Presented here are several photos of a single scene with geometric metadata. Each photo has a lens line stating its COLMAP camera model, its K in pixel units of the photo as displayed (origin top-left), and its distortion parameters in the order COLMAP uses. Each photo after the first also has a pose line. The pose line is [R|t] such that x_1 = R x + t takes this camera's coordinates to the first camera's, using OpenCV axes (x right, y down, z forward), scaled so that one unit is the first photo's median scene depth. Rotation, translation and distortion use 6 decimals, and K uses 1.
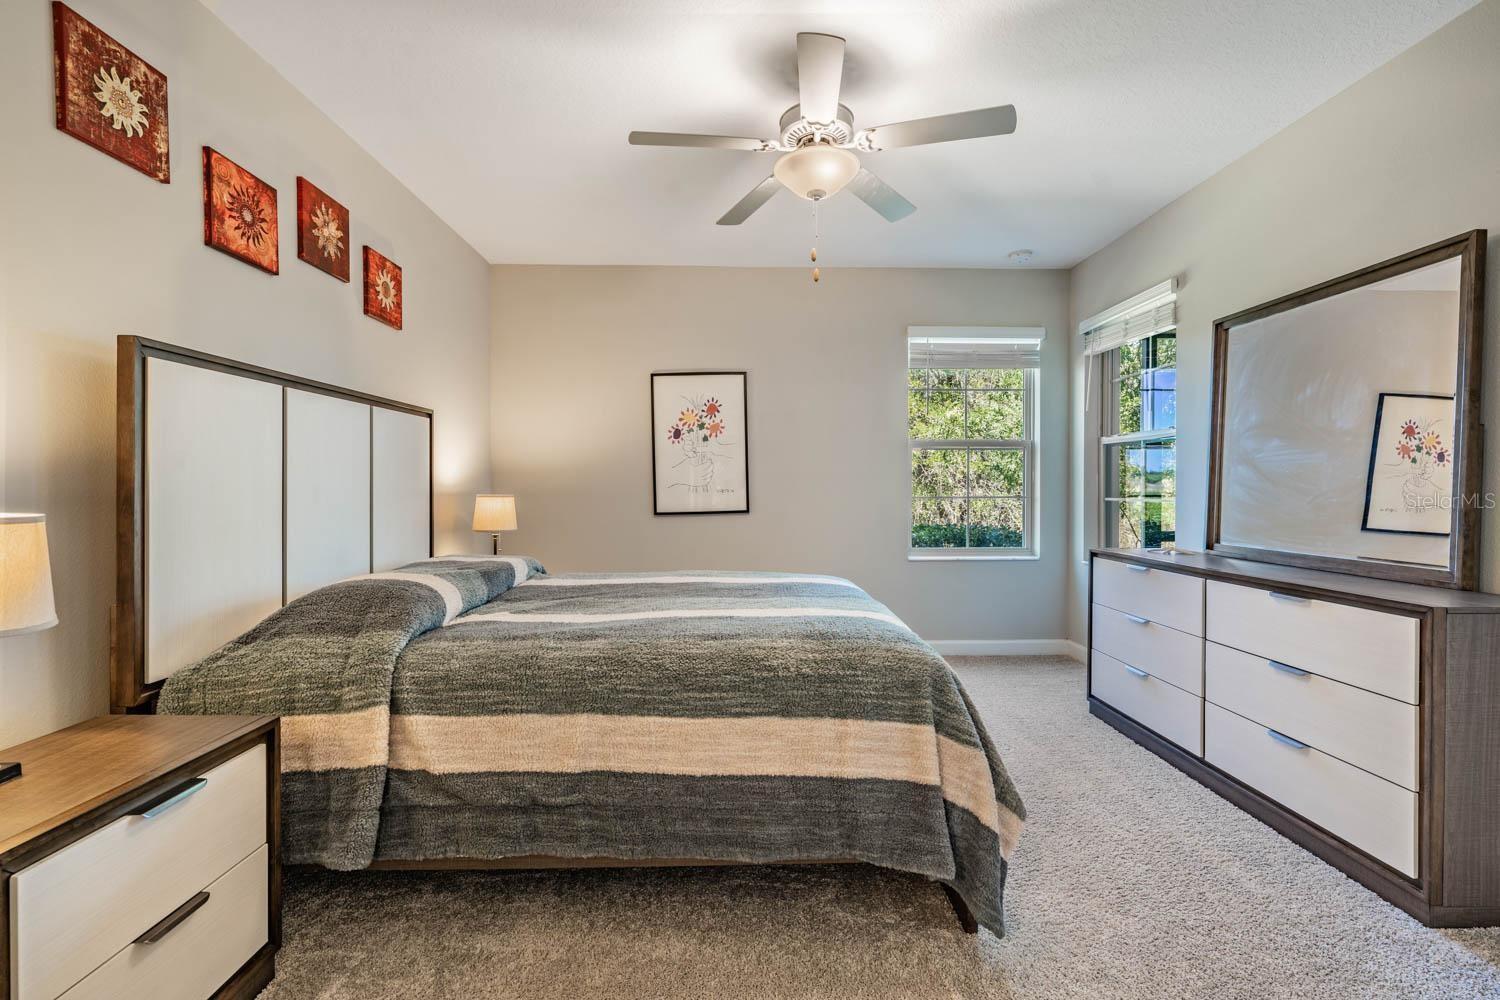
lens RADIAL K [[655.5, 0, 750.0], [0, 655.5, 521.1], [0, 0, 1]] dist [-0.000461, 0.000115]
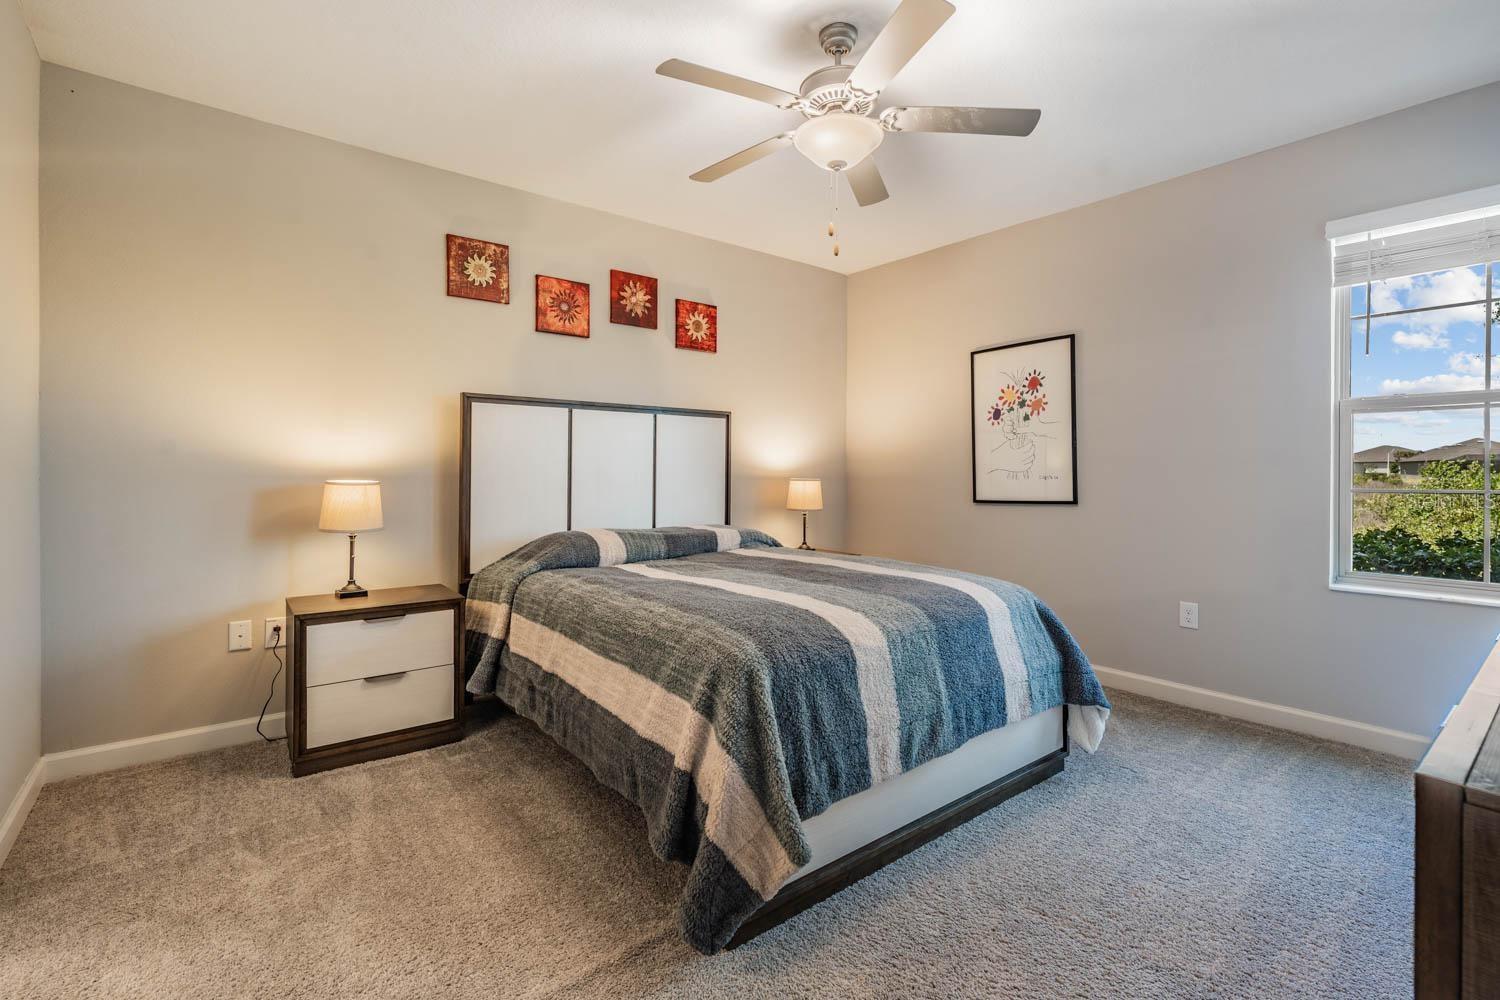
lens RADIAL K [[663.3, 0, 742.9], [0, 663.3, 500.8], [0, 0, 1]] dist [0.001378, 0.000131]
pose [[0.619675, 0.036163, -0.784025, 0.738214], [-0.044487, 0.998950, 0.010915, -0.013609], [0.783596, 0.028115, 0.620634, 0.287139]]
